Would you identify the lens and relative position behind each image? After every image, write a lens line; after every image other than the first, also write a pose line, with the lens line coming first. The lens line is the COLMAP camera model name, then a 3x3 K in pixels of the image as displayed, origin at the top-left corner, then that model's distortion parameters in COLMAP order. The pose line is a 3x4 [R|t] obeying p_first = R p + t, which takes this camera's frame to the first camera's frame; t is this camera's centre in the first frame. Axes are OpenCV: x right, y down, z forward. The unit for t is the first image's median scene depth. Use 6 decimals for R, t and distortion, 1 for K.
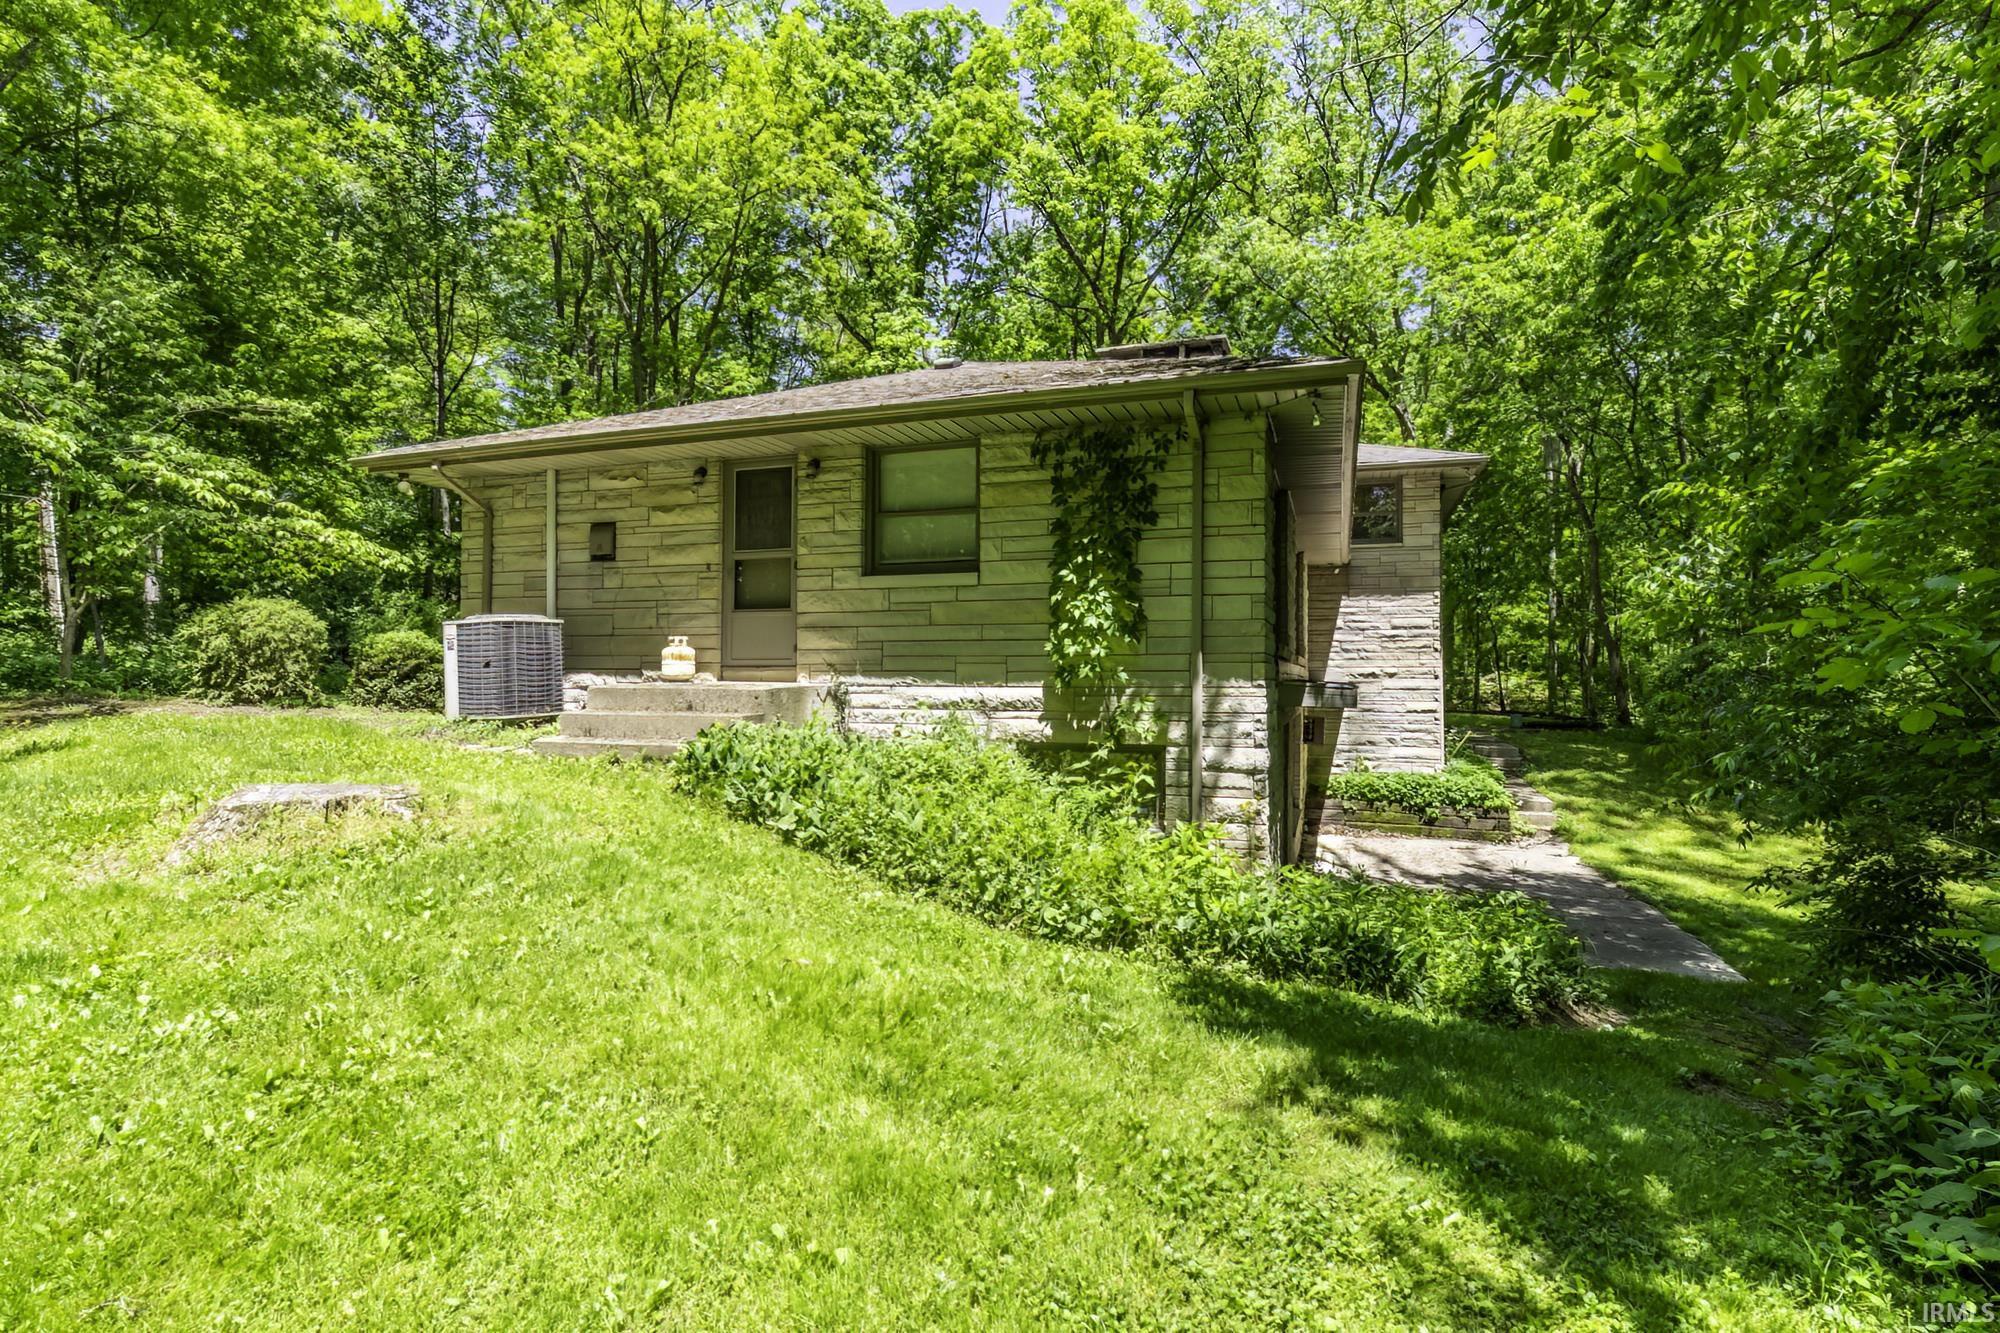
lens RADIAL K [[954.7, 0, 1012.4], [0, 954.7, 658.5], [0, 0, 1]] dist [0.000372, 0.000075]
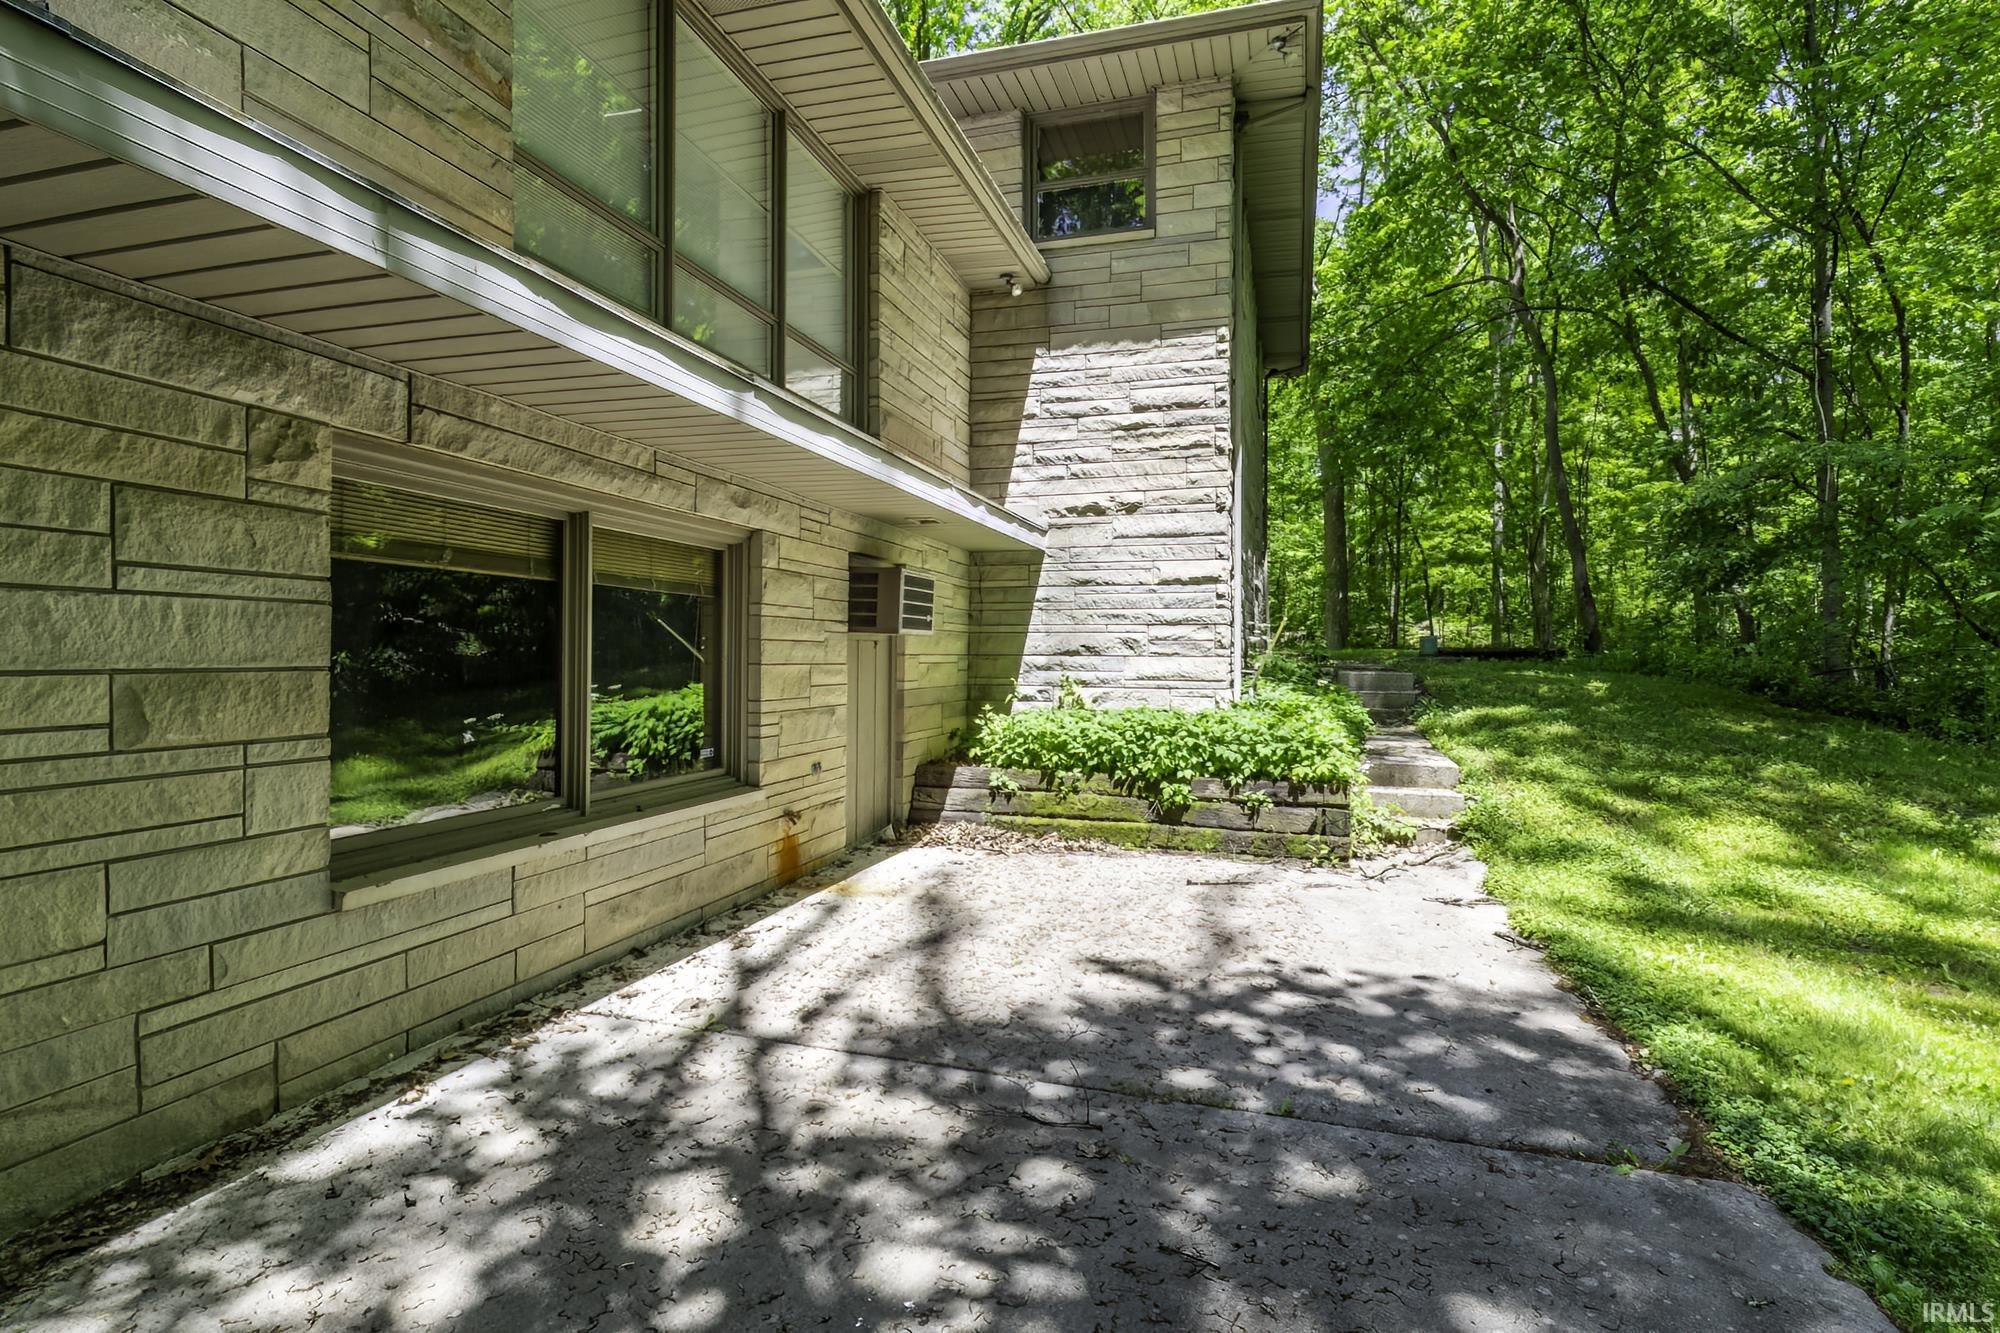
lens RADIAL K [[954.7, 0, 995.9], [0, 954.7, 666.9], [0, 0, 1]] dist [0.000372, 0.000075]
pose [[0.999725, -0.012009, 0.020133, 0.323669], [0.011531, 0.999654, 0.023662, 0.086402], [-0.020410, -0.023424, 0.999517, 0.530033]]
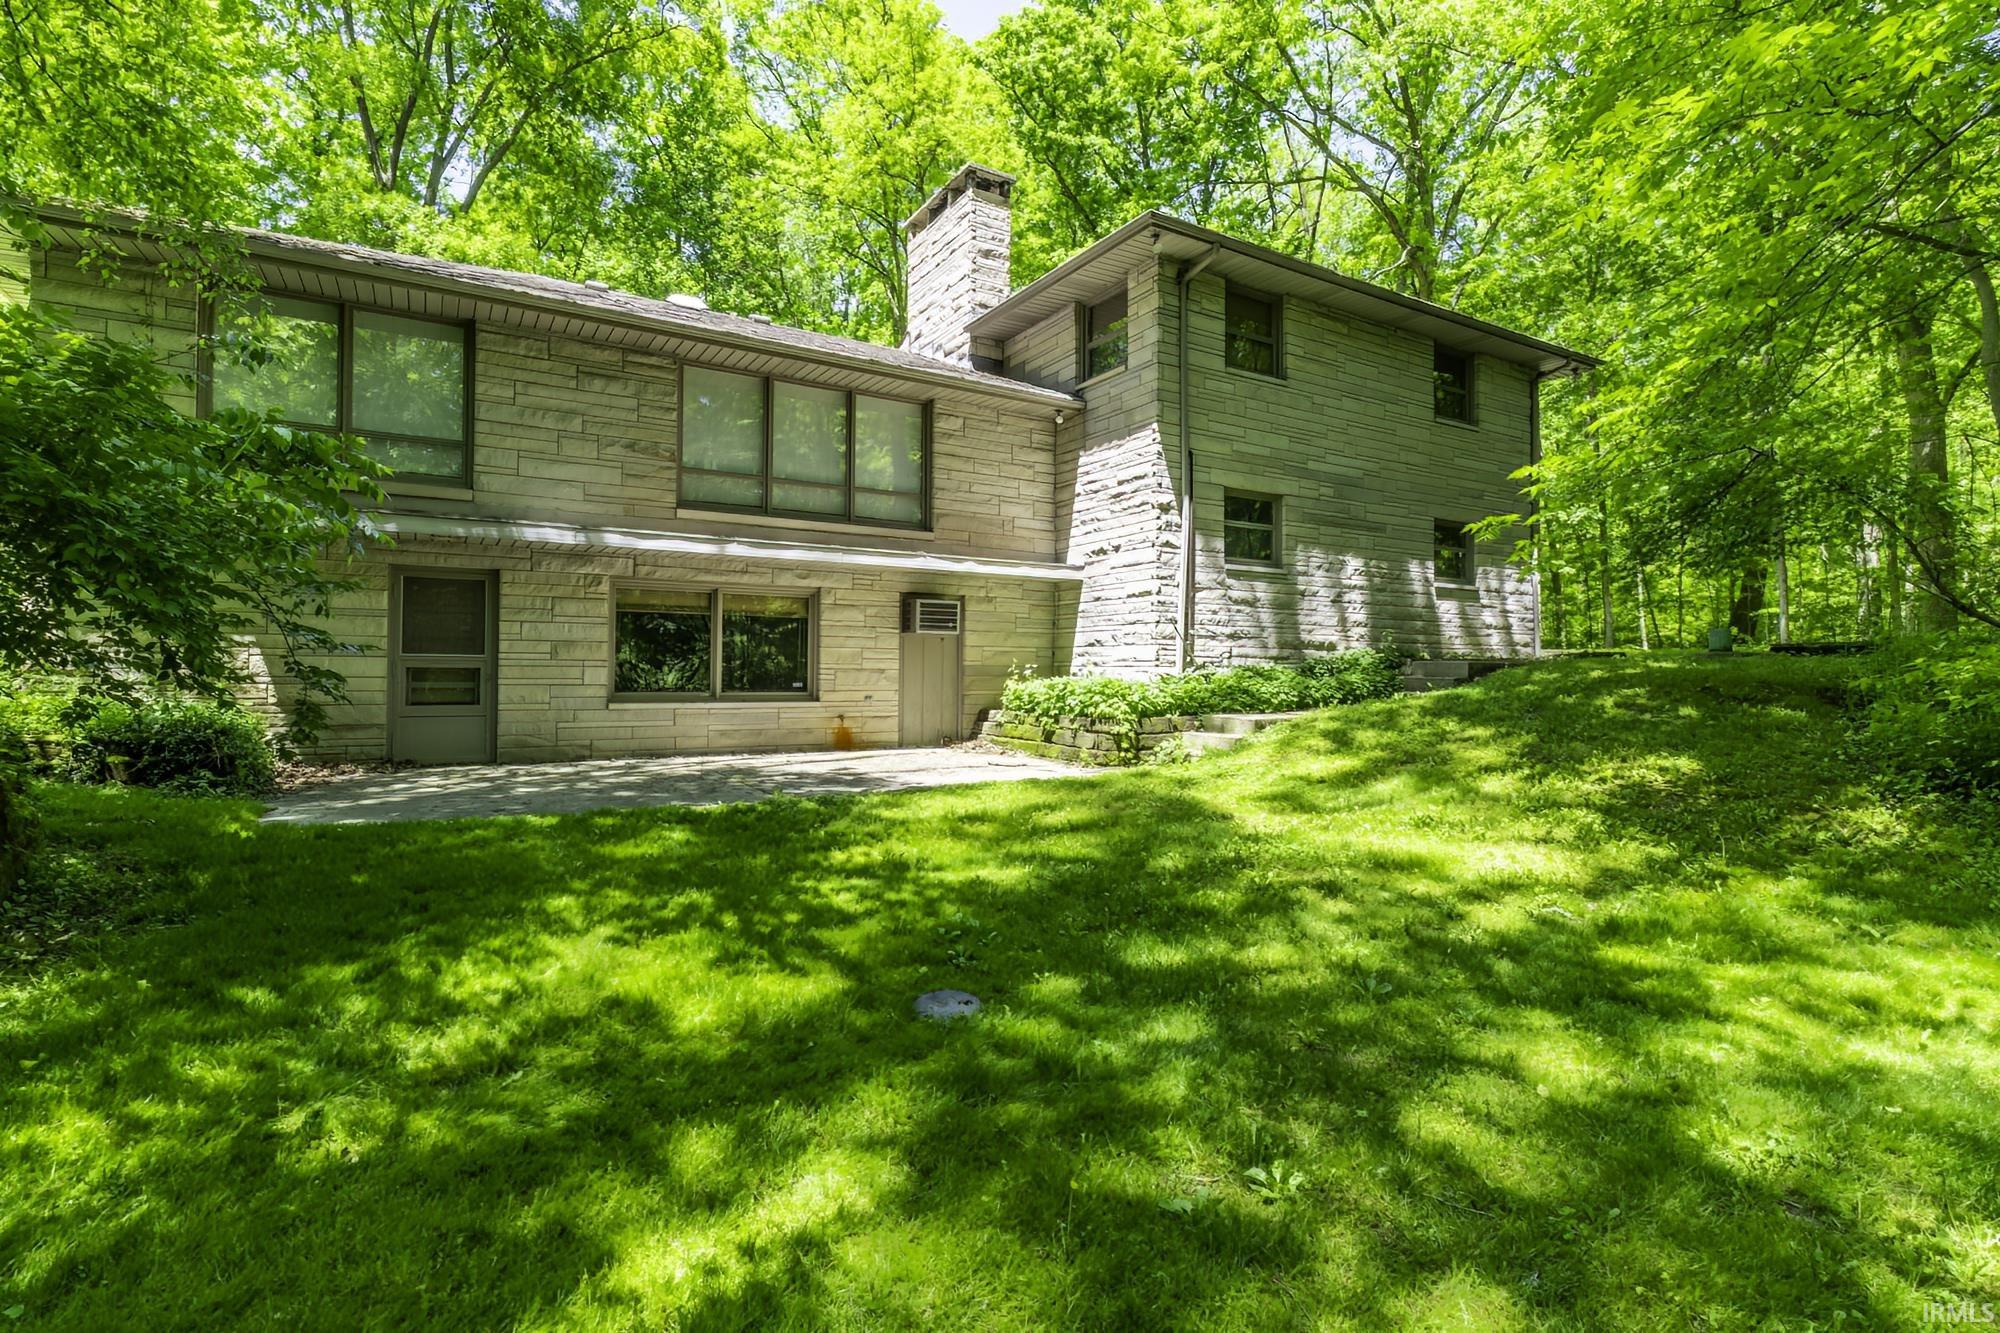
lens RADIAL K [[954.7, 0, 998.9], [0, 954.7, 666.8], [0, 0, 1]] dist [0.000372, 0.000075]
pose [[0.745263, -0.015436, -0.666592, 0.825902], [0.010639, 0.999880, -0.011259, 0.116687], [0.666686, 0.001299, 0.745337, 0.404962]]
